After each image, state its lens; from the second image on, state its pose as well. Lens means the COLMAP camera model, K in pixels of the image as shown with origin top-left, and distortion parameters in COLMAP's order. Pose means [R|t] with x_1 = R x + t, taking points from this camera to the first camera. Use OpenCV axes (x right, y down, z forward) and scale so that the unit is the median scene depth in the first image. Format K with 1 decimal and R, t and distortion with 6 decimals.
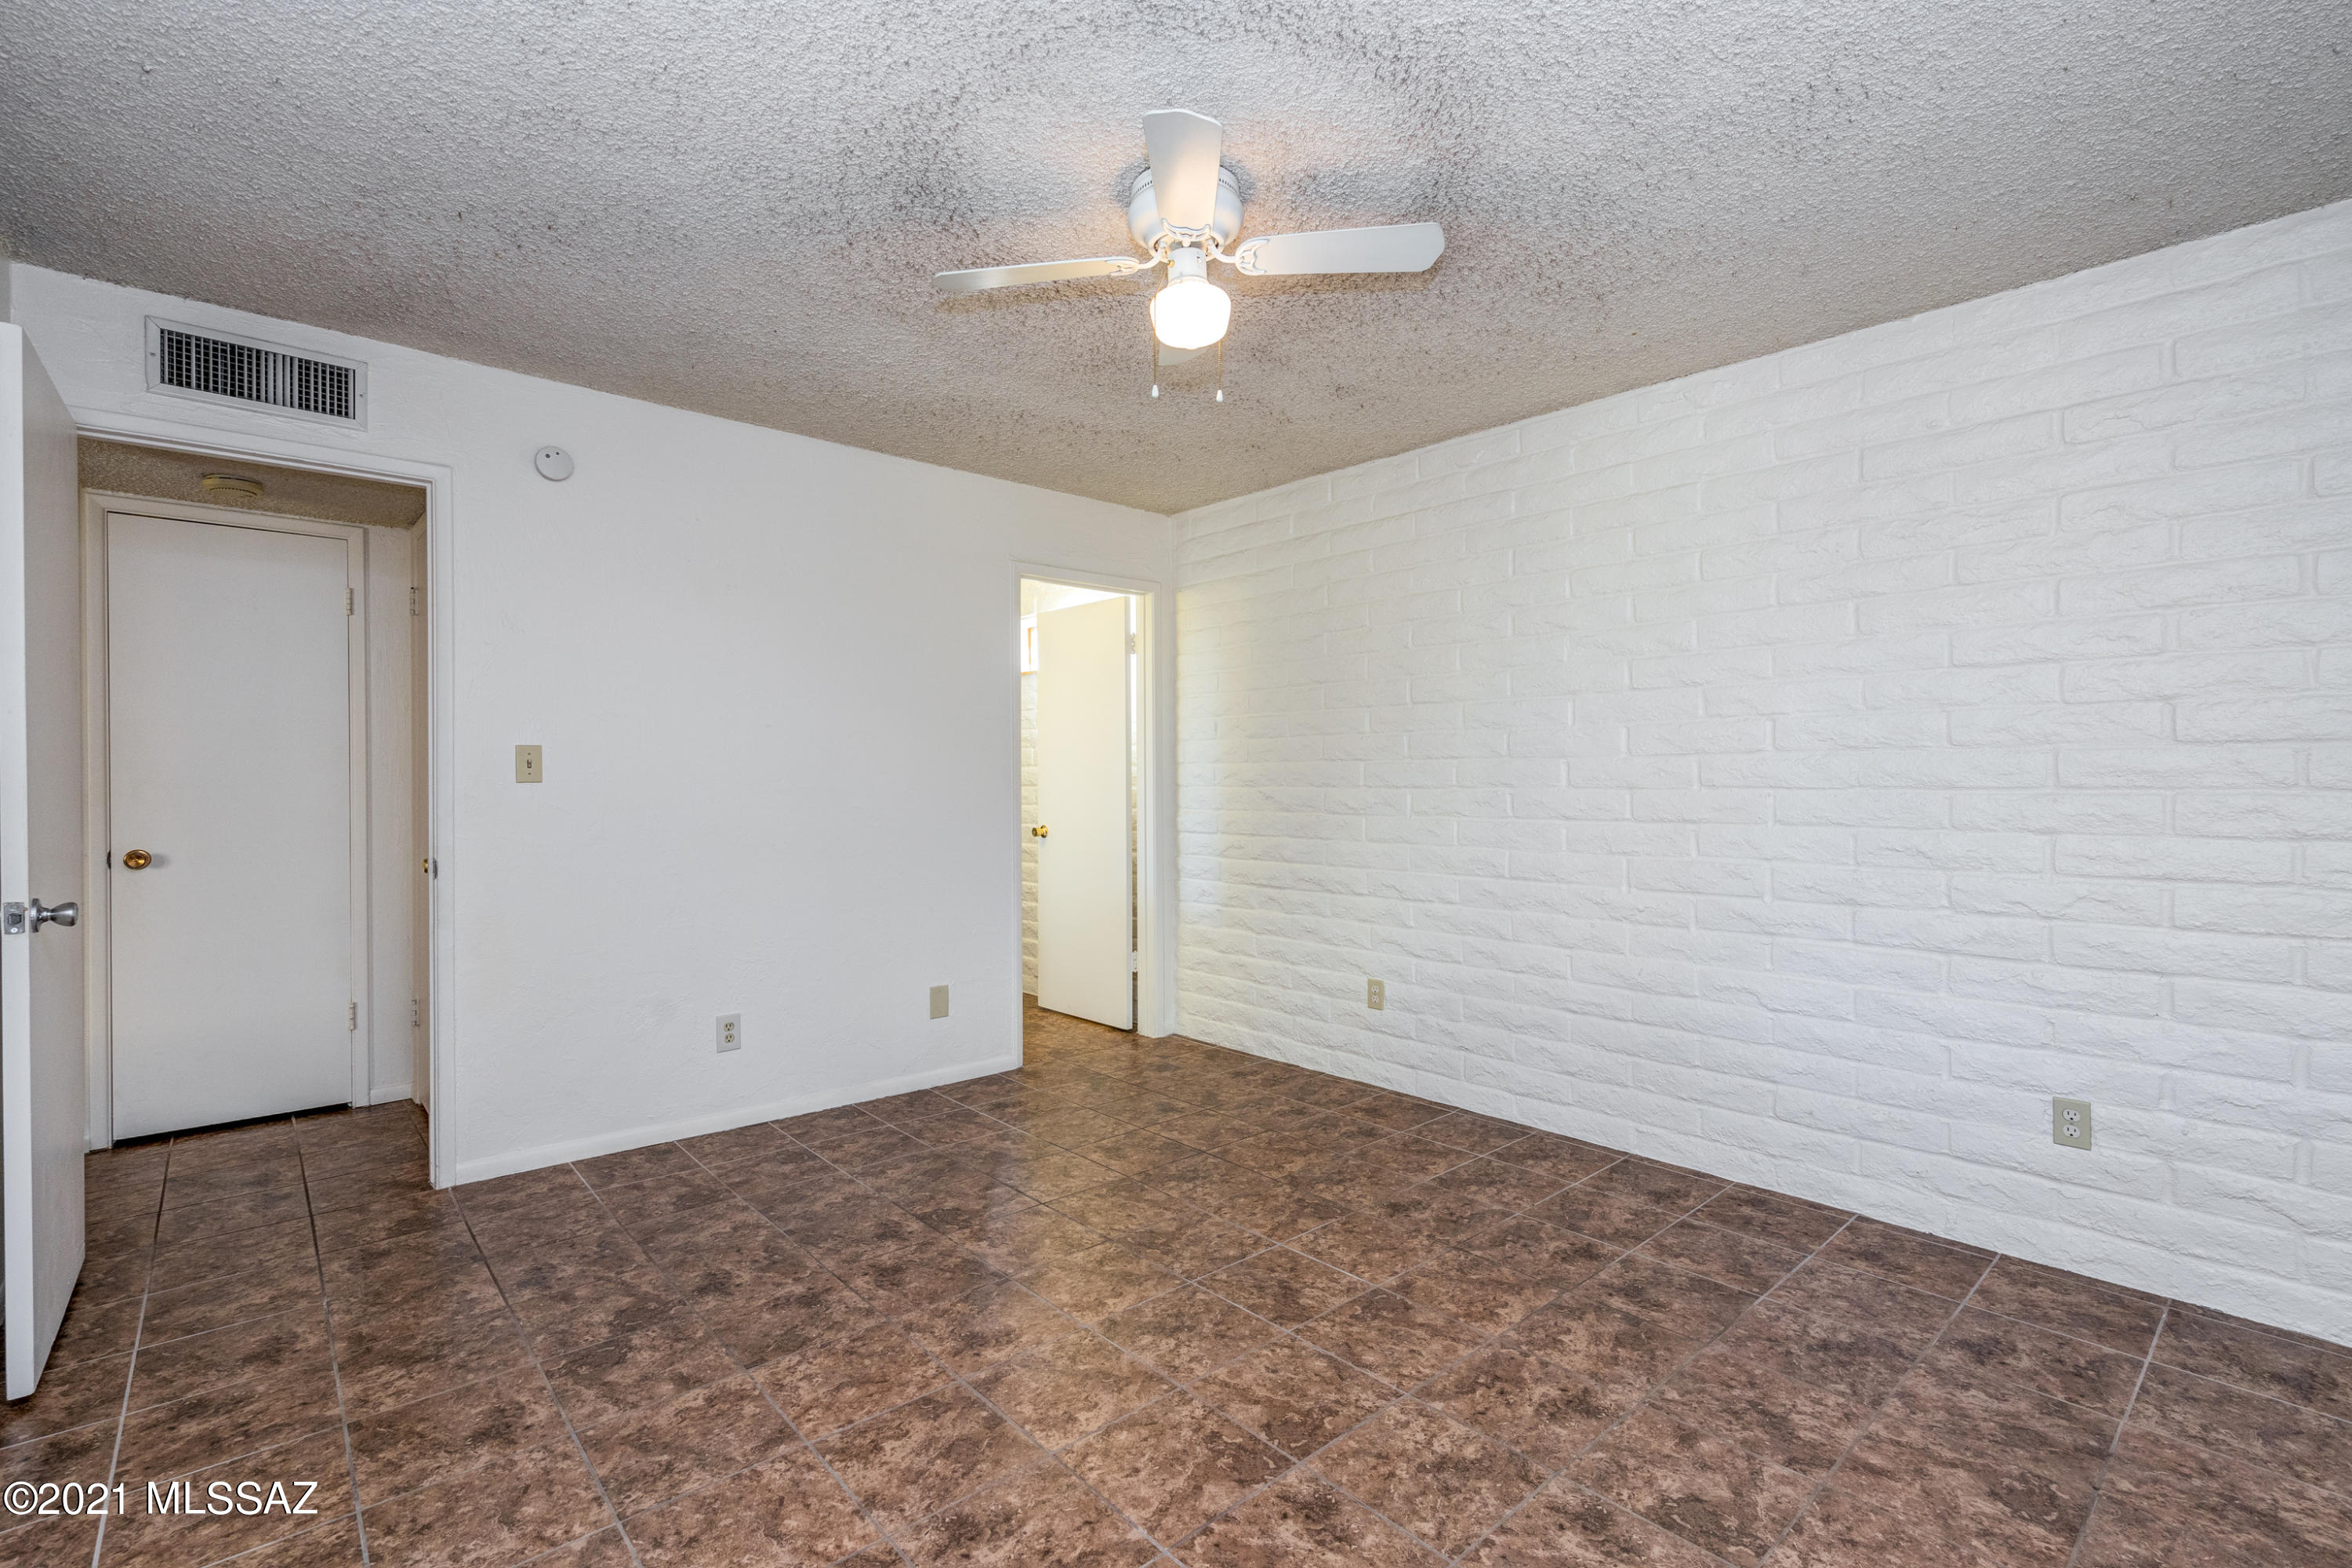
lens RADIAL K [[1072.6, 0, 1149.9], [0, 1072.6, 794.0], [0, 0, 1]] dist [-0.008621, 0.003275]
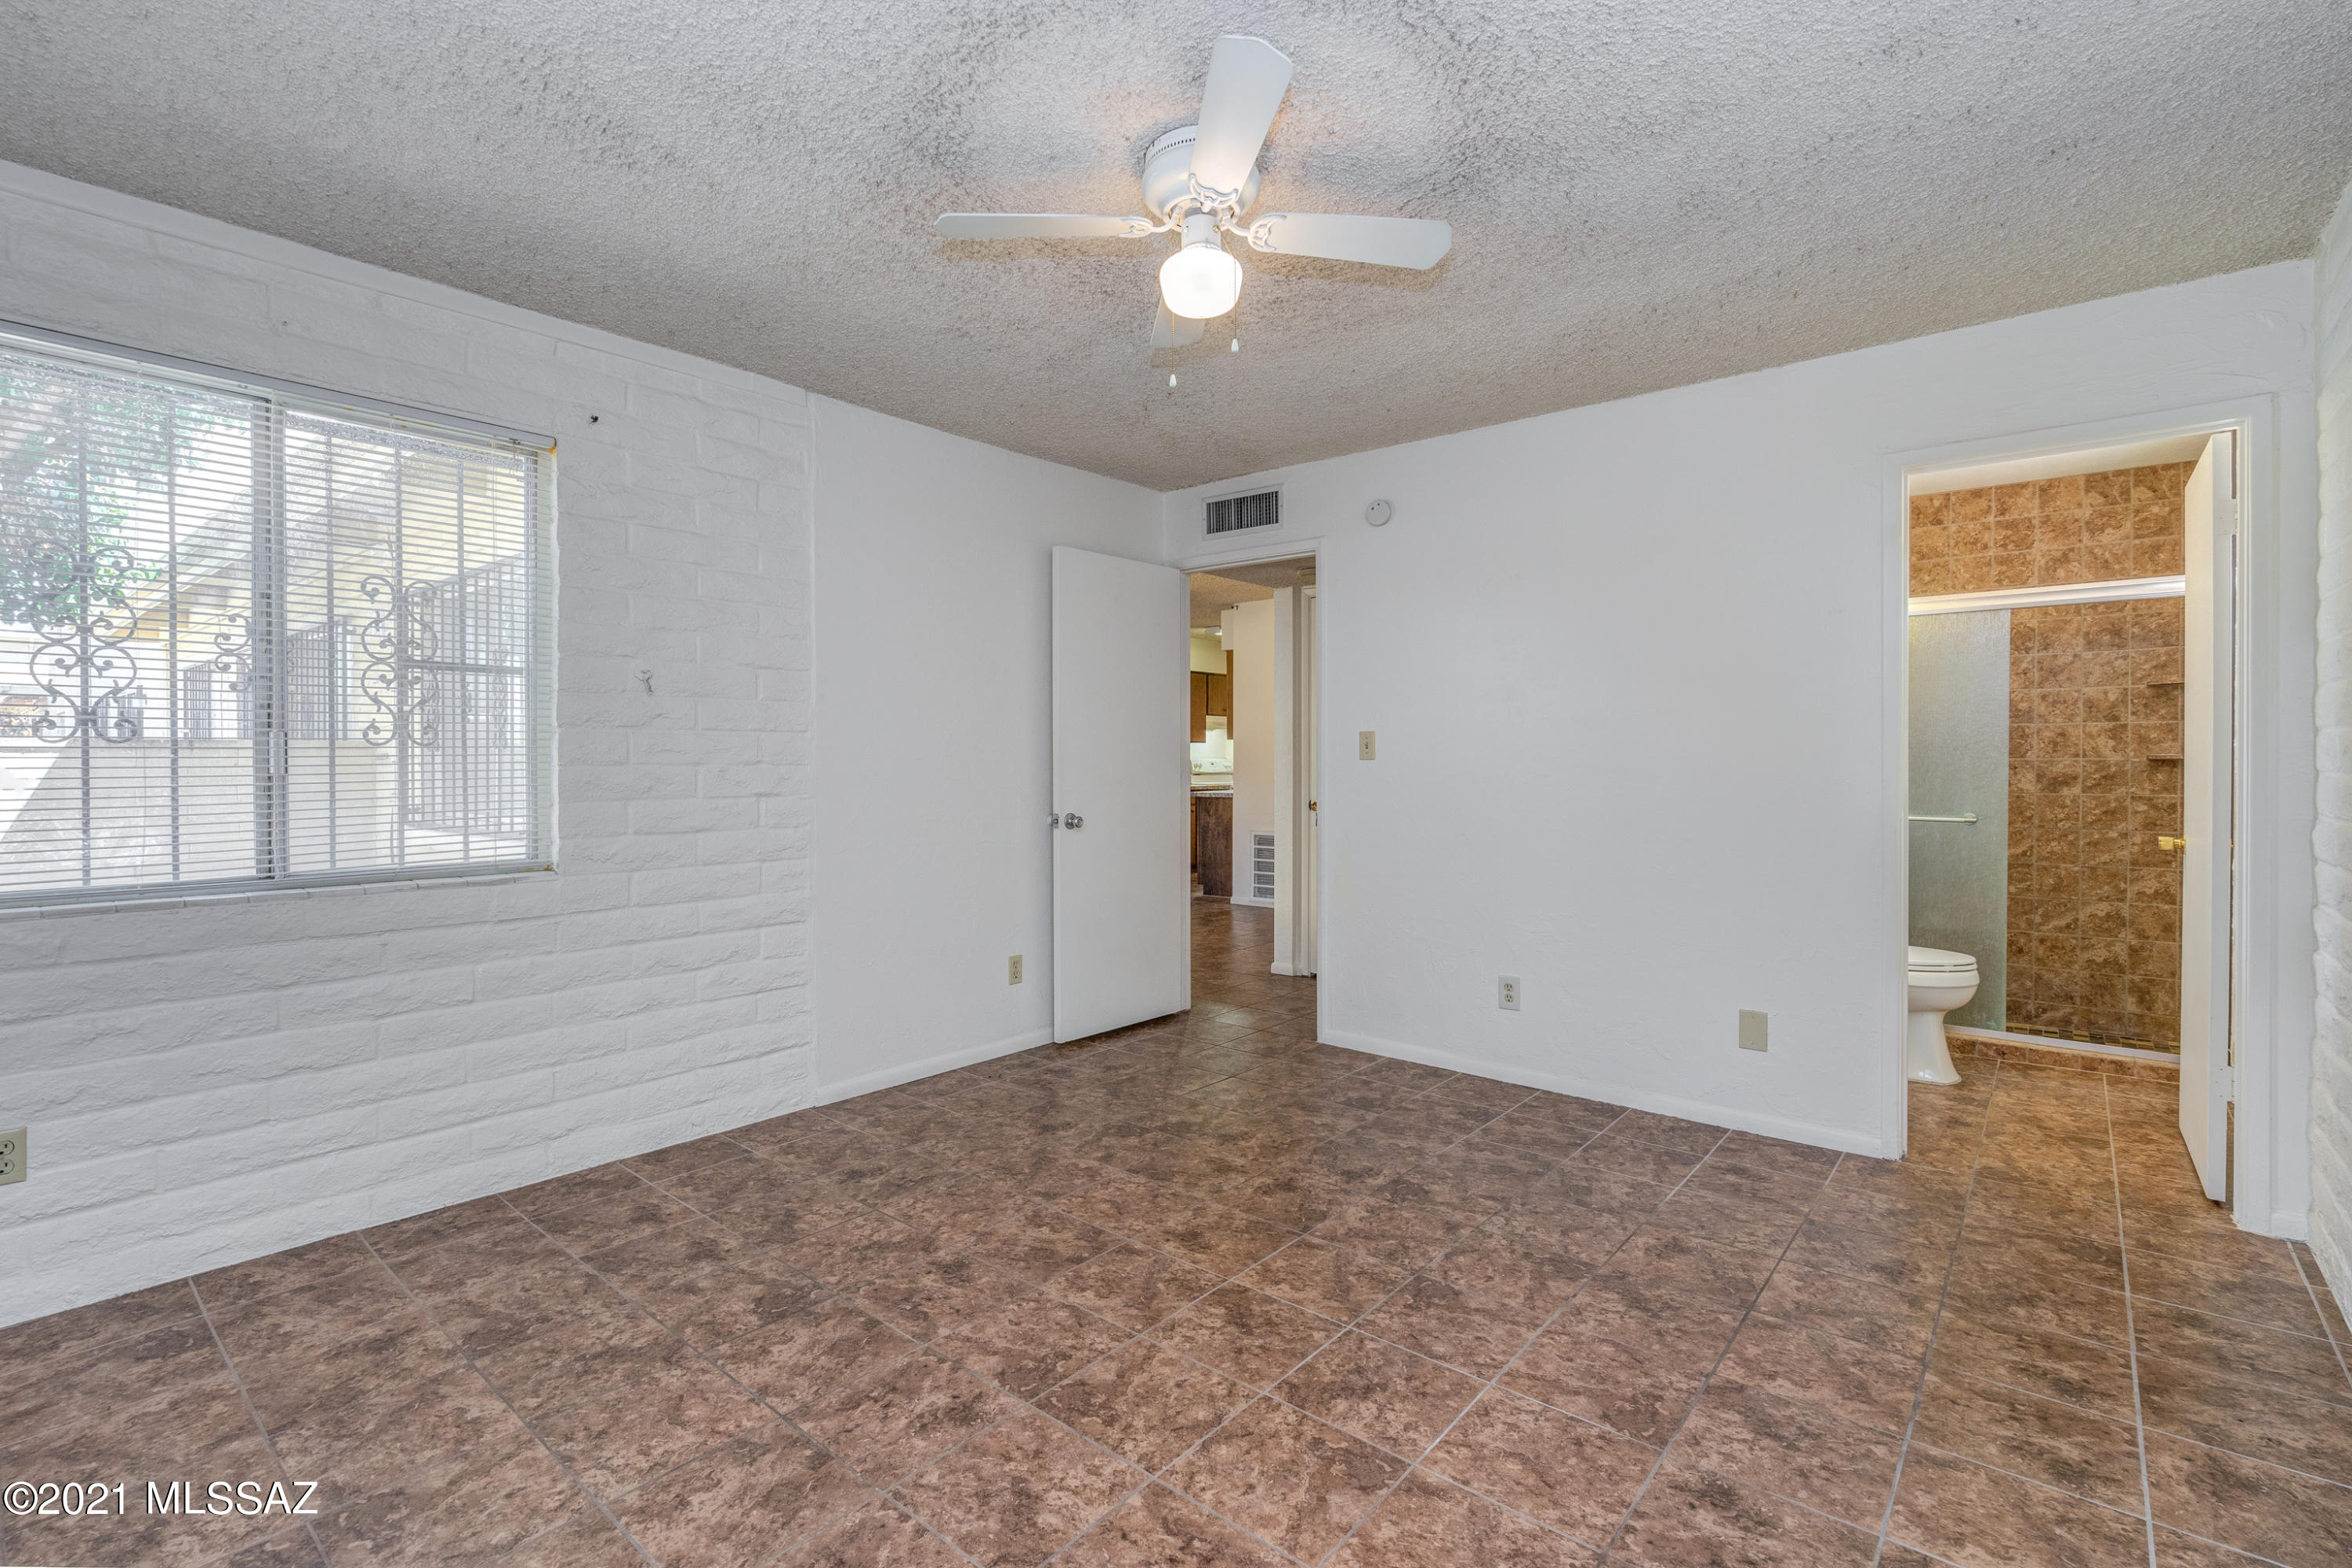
lens RADIAL K [[1072.6, 0, 1171.3], [0, 1072.6, 767.8], [0, 0, 1]] dist [-0.008621, 0.003275]
pose [[0.143316, 0.009887, -0.989628, 0.884127], [-0.015957, 0.999843, 0.007678, -0.006906], [0.989548, 0.014691, 0.143451, 0.725700]]
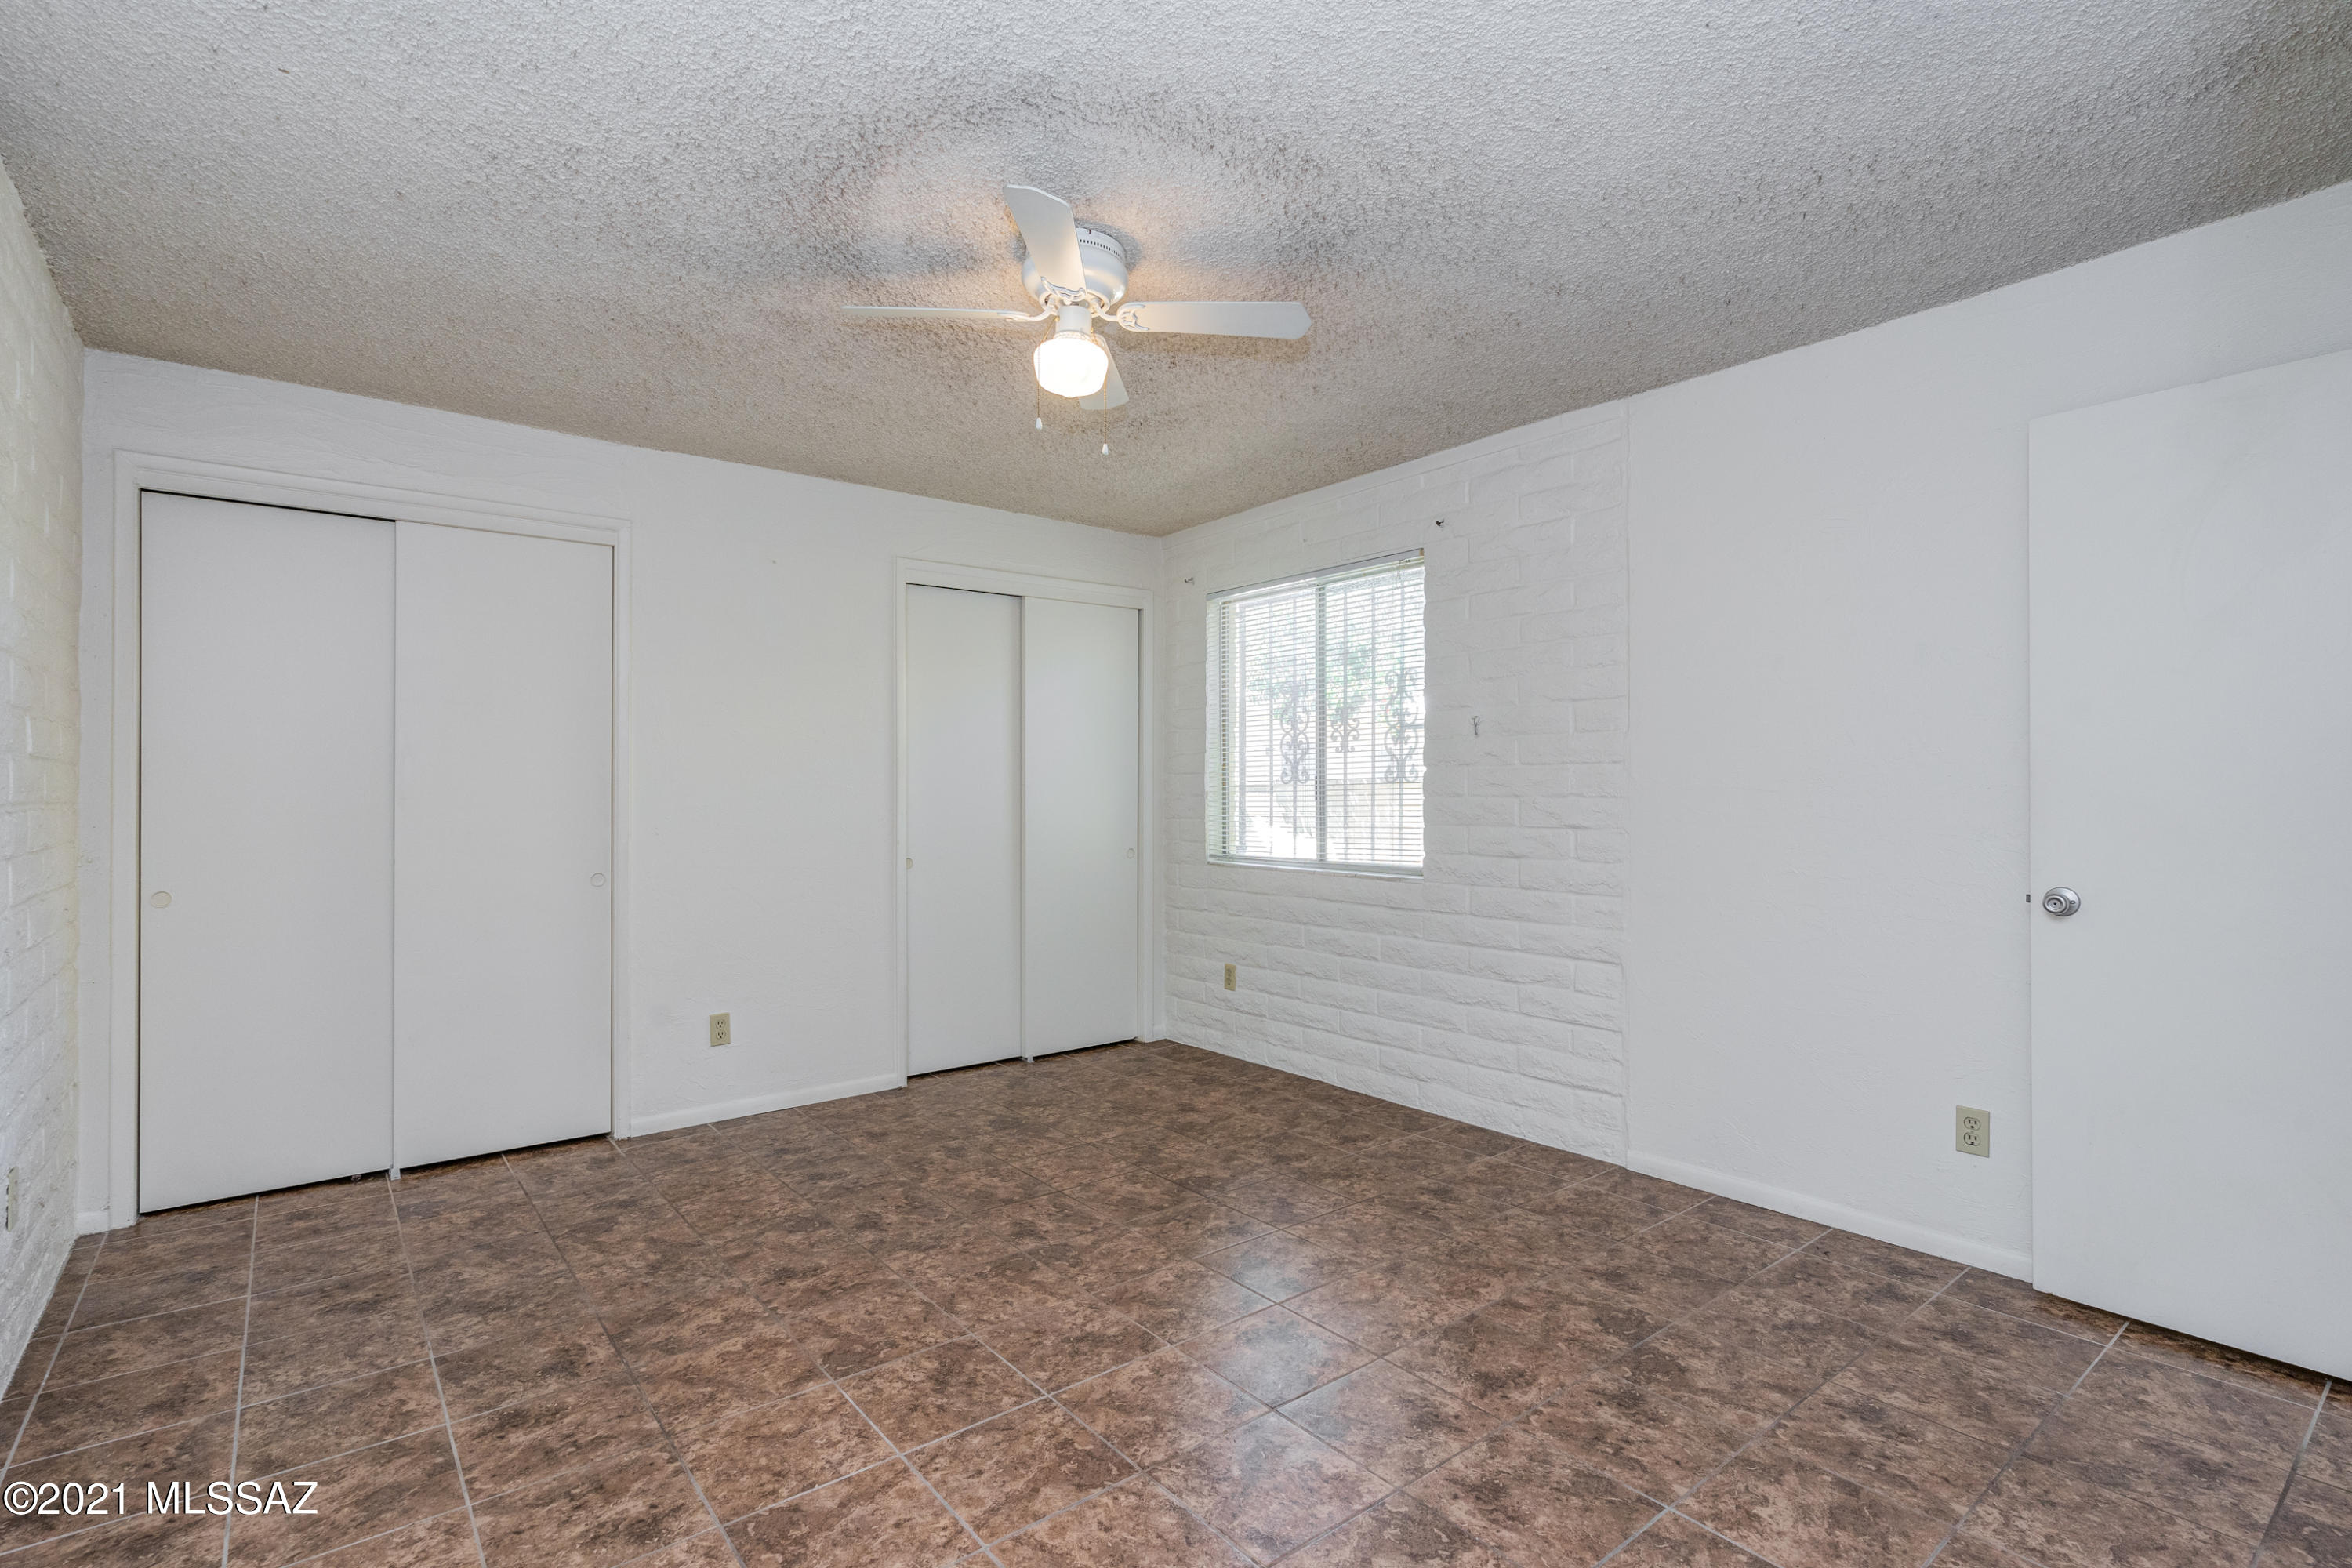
lens RADIAL K [[1072.6, 0, 1143.9], [0, 1072.6, 796.3], [0, 0, 1]] dist [-0.008621, 0.003275]
pose [[-0.998417, 0.003930, 0.056111, -0.084069], [0.004991, 0.999811, 0.018786, -0.022399], [-0.056027, 0.019036, -0.998248, 1.818581]]
